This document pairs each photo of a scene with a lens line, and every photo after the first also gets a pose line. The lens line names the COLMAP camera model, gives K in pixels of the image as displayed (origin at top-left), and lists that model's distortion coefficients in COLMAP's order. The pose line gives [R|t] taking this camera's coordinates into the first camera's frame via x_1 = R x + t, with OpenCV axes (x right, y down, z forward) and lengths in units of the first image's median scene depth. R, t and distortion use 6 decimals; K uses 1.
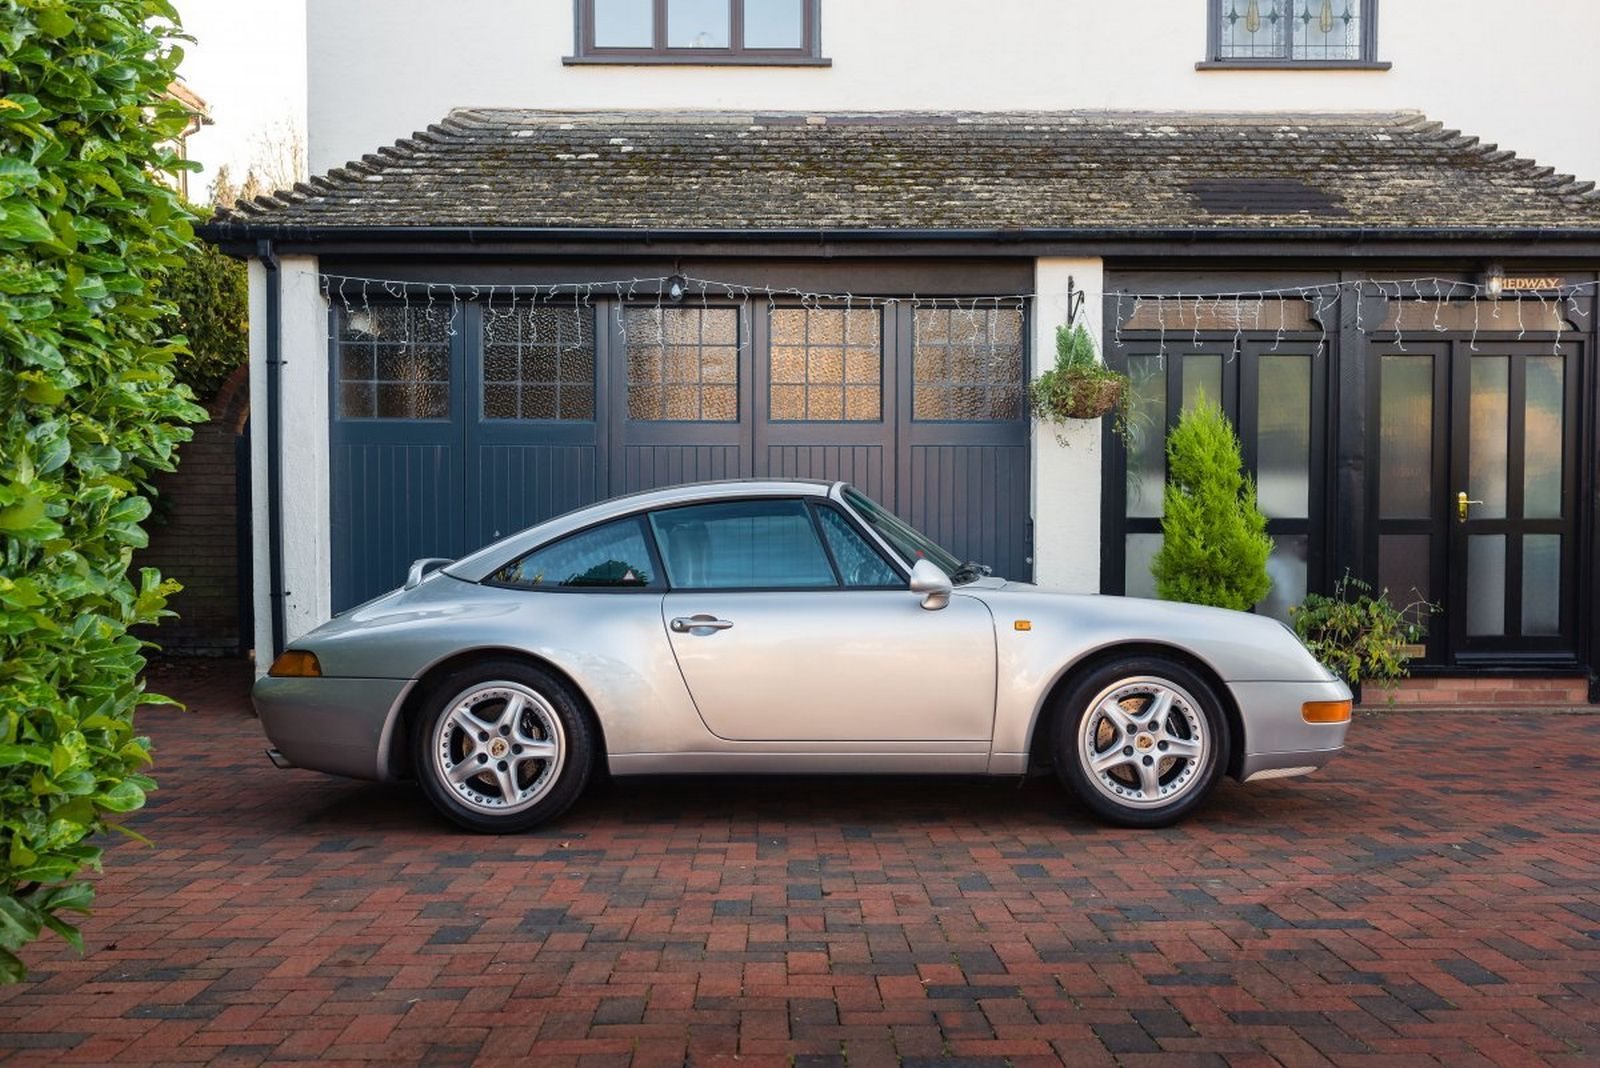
lens RADIAL K [[1516.9, 0, 810.4], [0, 1516.9, 532.9], [0, 0, 1]] dist [-0.002919, 0.009235]
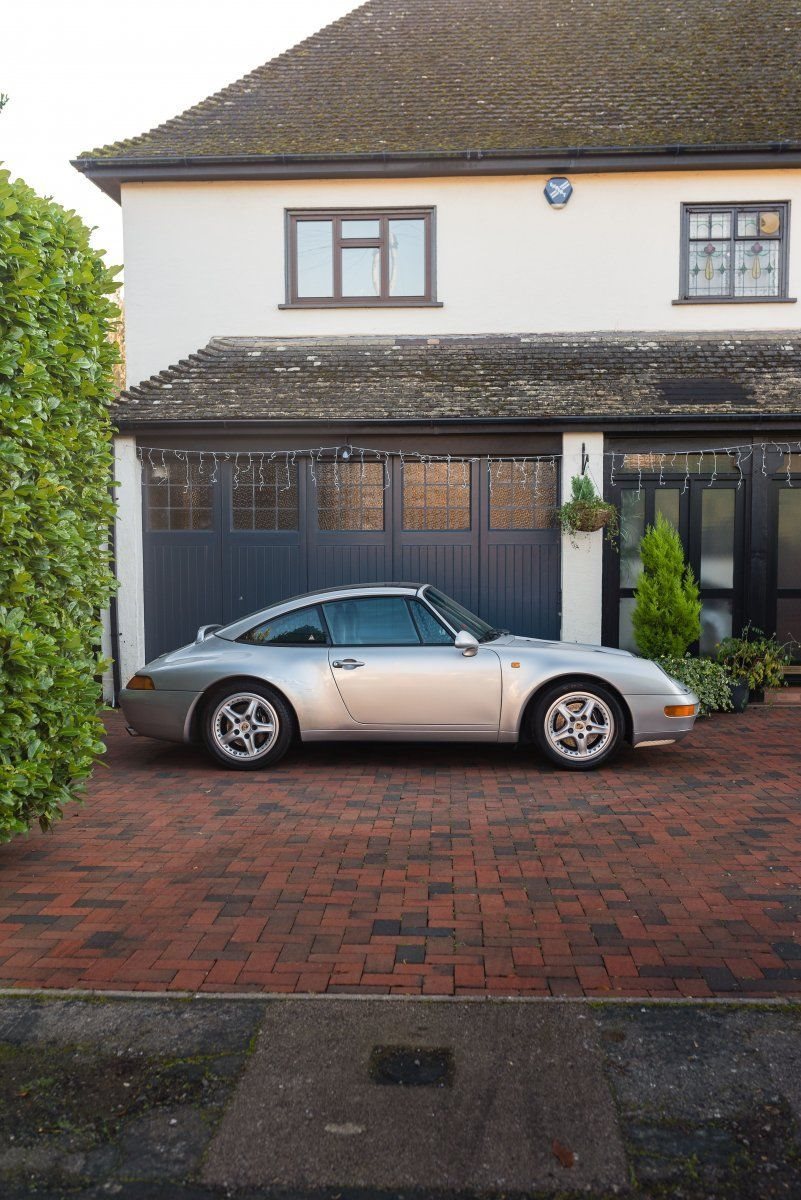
lens RADIAL K [[1165.2, 0, 395.4], [0, 1165.2, 607.6], [0, 0, 1]] dist [-0.001771, 0.005746]
pose [[0.997628, 0.000294, -0.068831, 0.054514], [0.002634, 0.999095, 0.042445, -0.044811], [0.068781, -0.042526, 0.996725, -0.284814]]
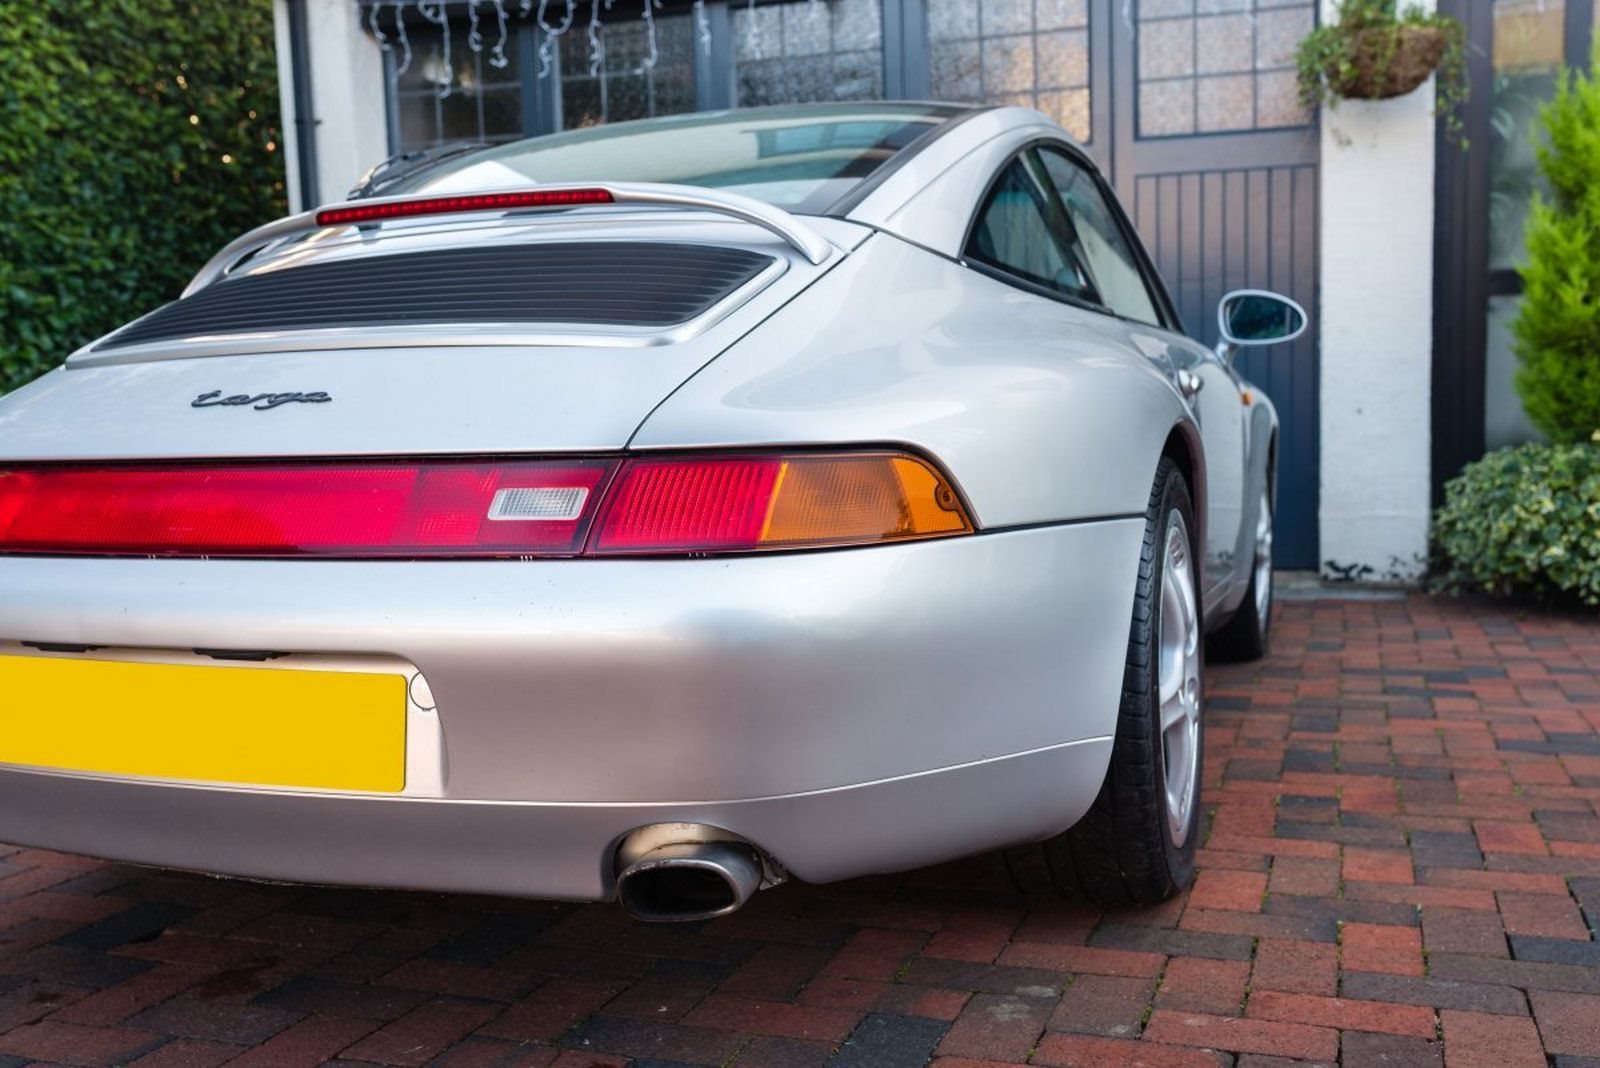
lens RADIAL K [[1553.6, 0, 811.1], [0, 1553.6, 530.9], [0, 0, 1]] dist [-0.001771, 0.005746]
pose [[0.936451, 0.008415, -0.350697, 0.178564], [0.021717, 0.996404, 0.081898, 0.039389], [0.350125, -0.084310, 0.932901, 0.313061]]
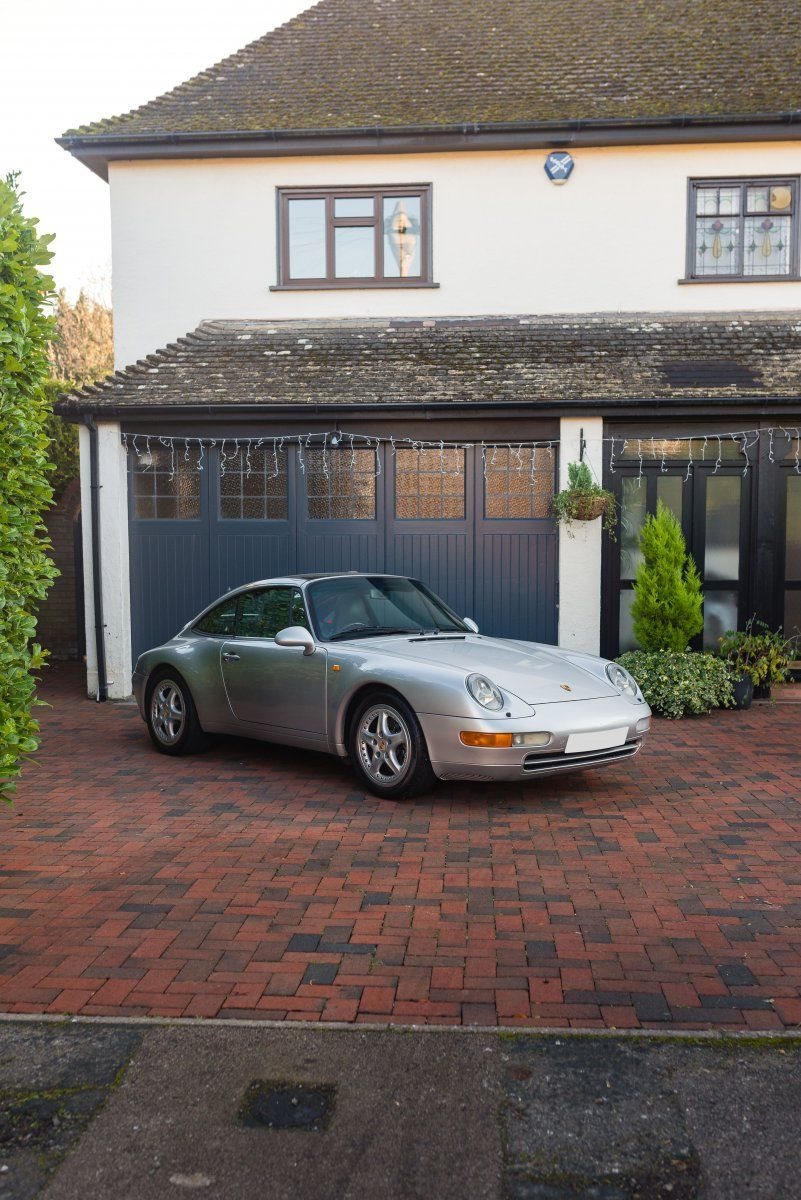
lens RADIAL K [[1171.0, 0, 394.9], [0, 1171.0, 613.6], [0, 0, 1]] dist [-0.002272, 0.005711]
pose [[0.995380, 0.003735, -0.095943, 0.094936], [0.001447, 0.998546, 0.053886, -0.042106], [0.096005, -0.053776, 0.993927, -0.245623]]
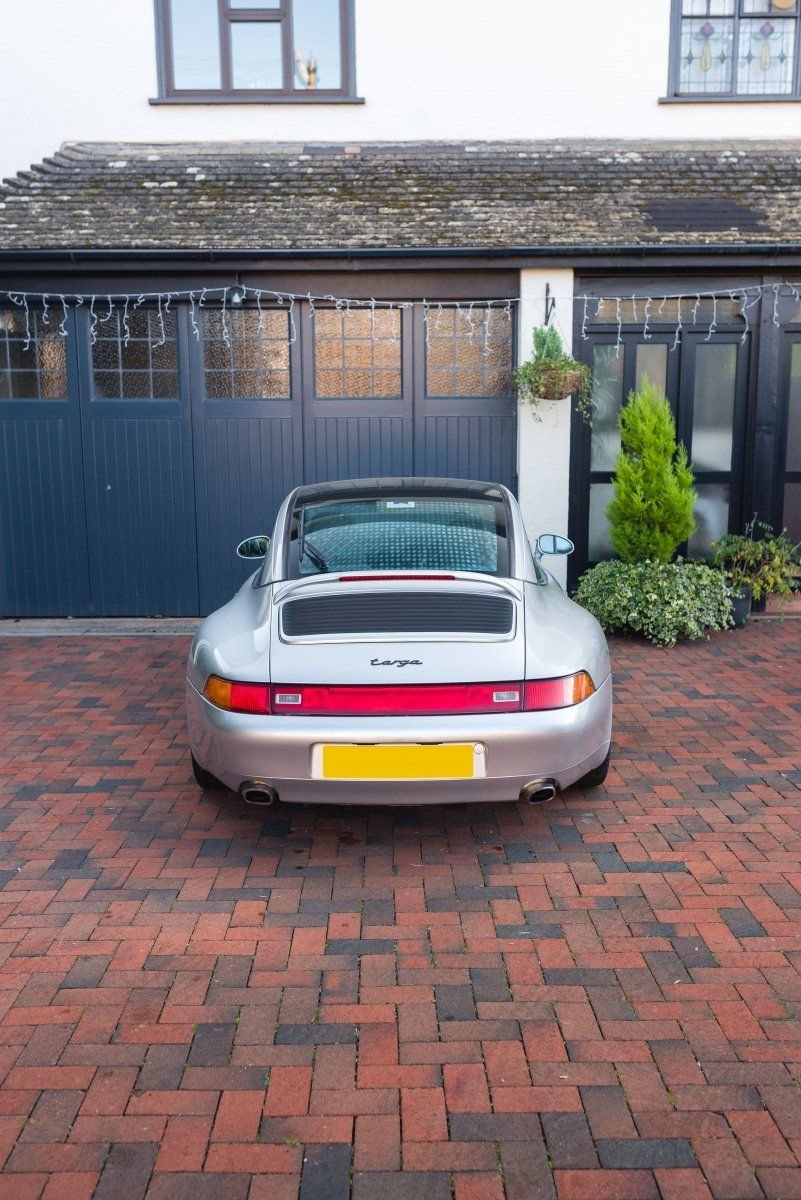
lens RADIAL K [[1129.4, 0, 405.0], [0, 1129.4, 591.3], [0, 0, 1]] dist [-0.000186, 0.000907]
pose [[0.999944, -0.005738, -0.008885, 0.058940], [0.007020, 0.988391, 0.151768, -0.058678], [0.007911, -0.151821, 0.988376, 0.025499]]
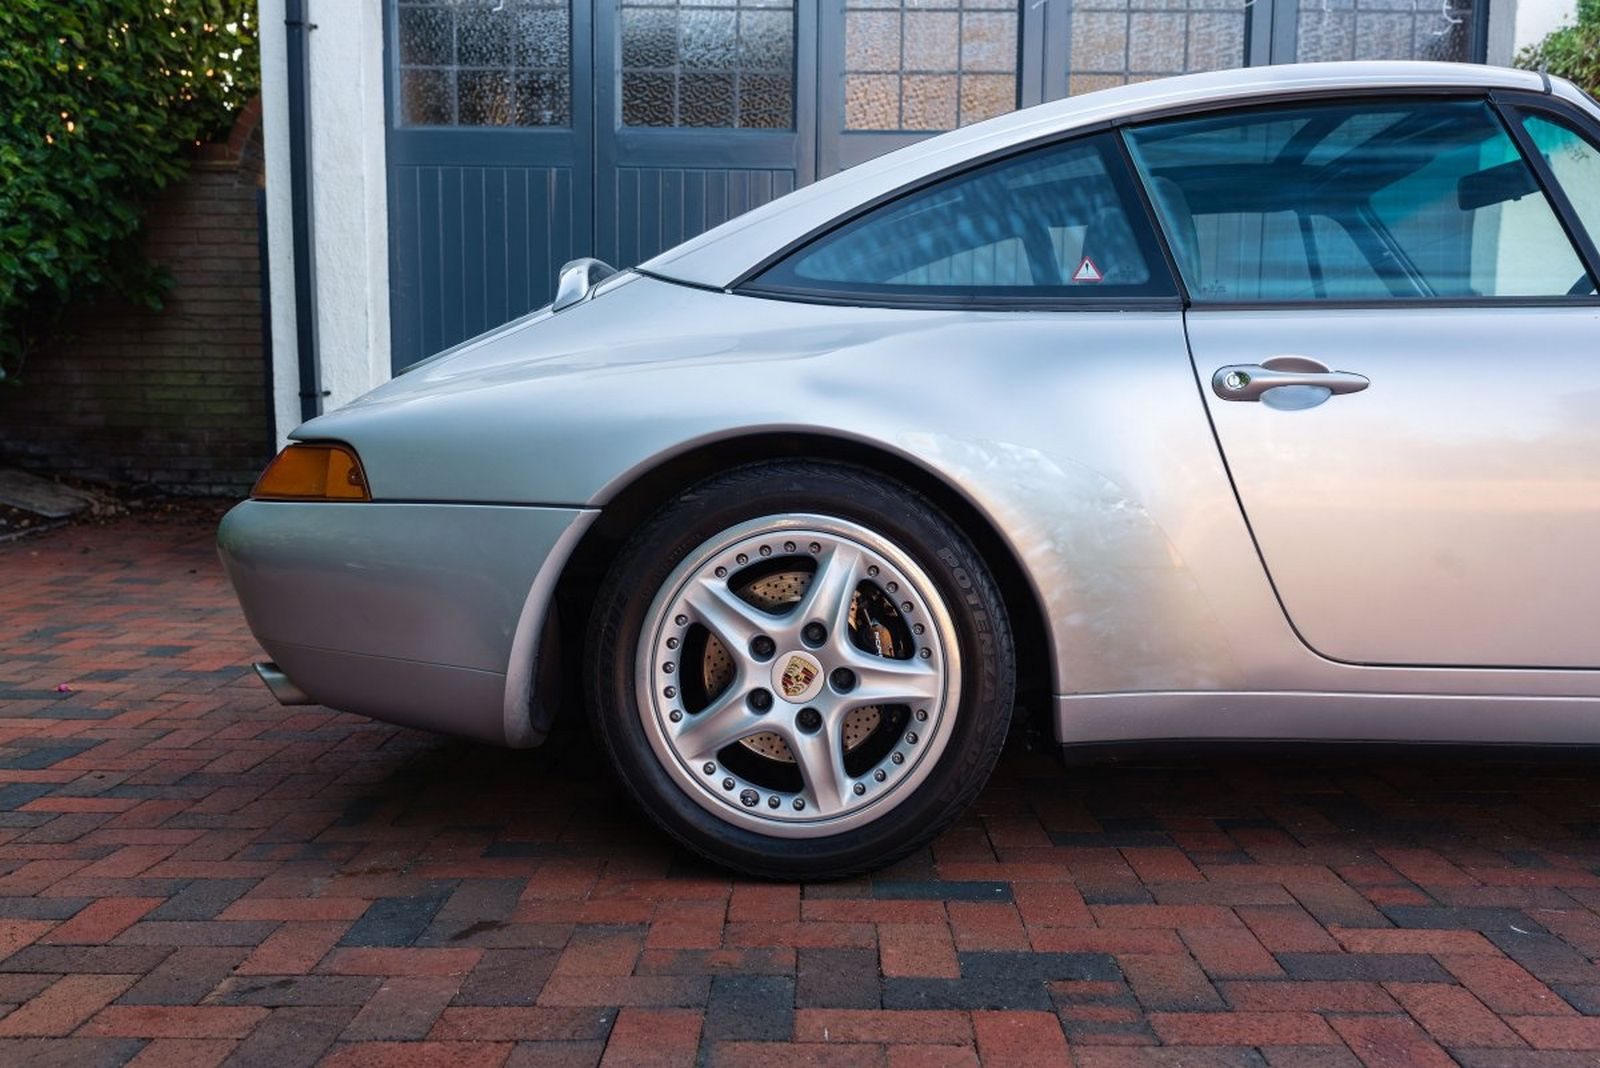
lens RADIAL K [[1516.9, 0, 810.4], [0, 1516.9, 532.9], [0, 0, 1]] dist [-0.002919, 0.009235]
pose [[0.999214, 0.012273, -0.037701, -0.112079], [-0.008876, 0.995993, 0.088995, 0.039839], [0.038642, -0.088591, 0.995318, 0.356032]]
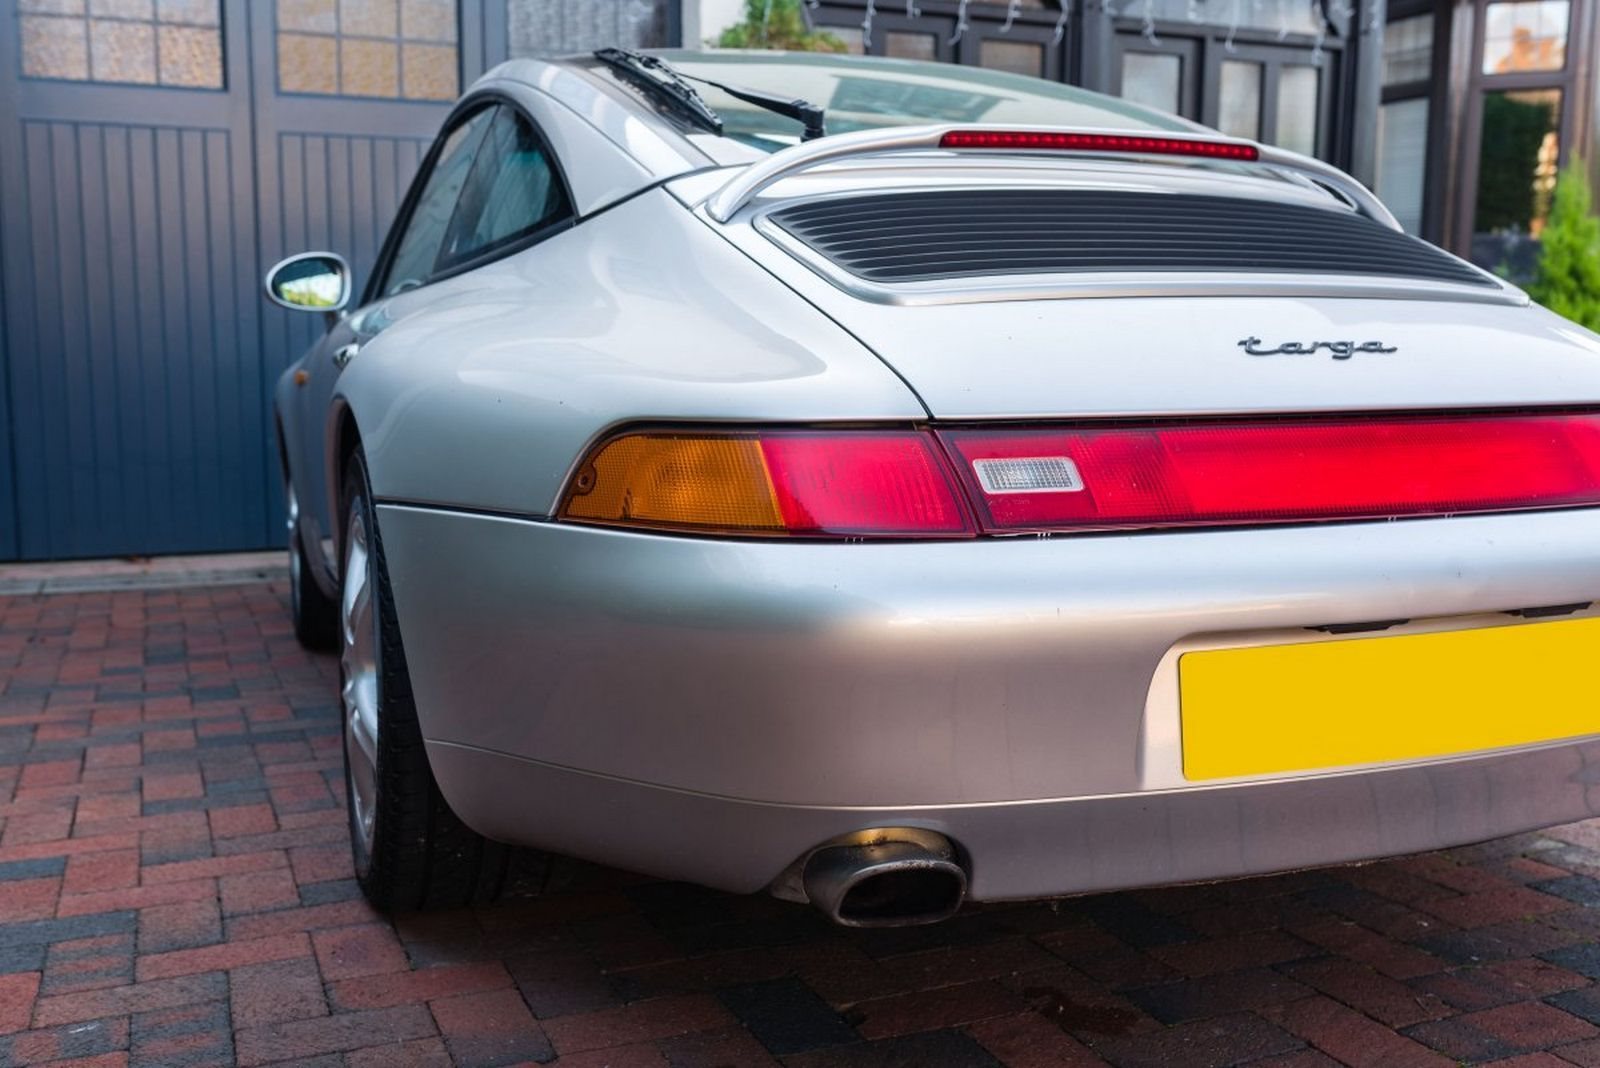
lens RADIAL K [[1541.2, 0, 809.8], [0, 1541.2, 532.5], [0, 0, 1]] dist [-0.000143, 0.001683]
pose [[0.930558, -0.043962, 0.363495, -0.064174], [0.004184, 0.993978, 0.109504, 0.038860], [-0.366120, -0.100379, 0.925138, 0.326269]]
